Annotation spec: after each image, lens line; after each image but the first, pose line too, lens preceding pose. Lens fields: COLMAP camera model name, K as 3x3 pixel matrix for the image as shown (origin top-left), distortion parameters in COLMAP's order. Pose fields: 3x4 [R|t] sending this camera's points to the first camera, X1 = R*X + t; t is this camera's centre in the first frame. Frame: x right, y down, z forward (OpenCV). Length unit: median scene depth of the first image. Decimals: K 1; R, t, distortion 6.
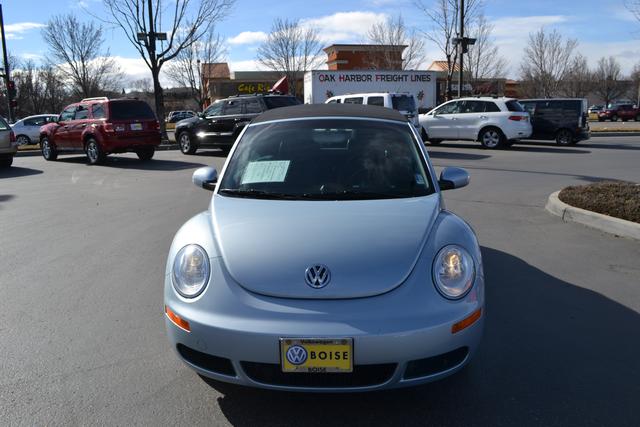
lens RADIAL K [[504.9, 0, 320.0], [0, 504.9, 213.5], [0, 0, 1]] dist [-0.074639, 0.000327]
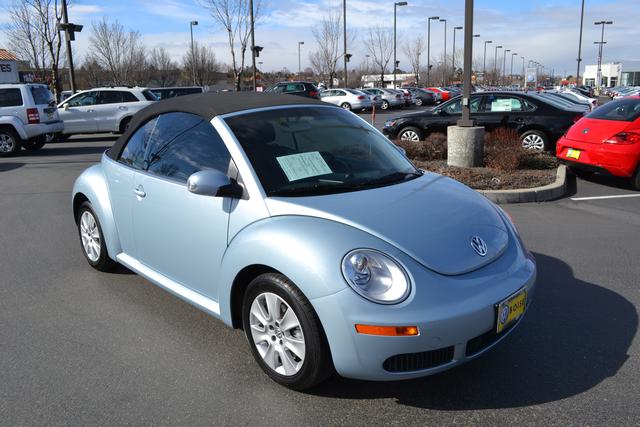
lens RADIAL K [[504.9, 0, 320.0], [0, 504.9, 213.5], [0, 0, 1]] dist [-0.074639, 0.000327]
pose [[0.687041, -0.171361, 0.706123, -0.122745], [0.157786, 0.983789, 0.085222, -0.011577], [-0.709280, 0.052865, 0.702942, 0.056249]]
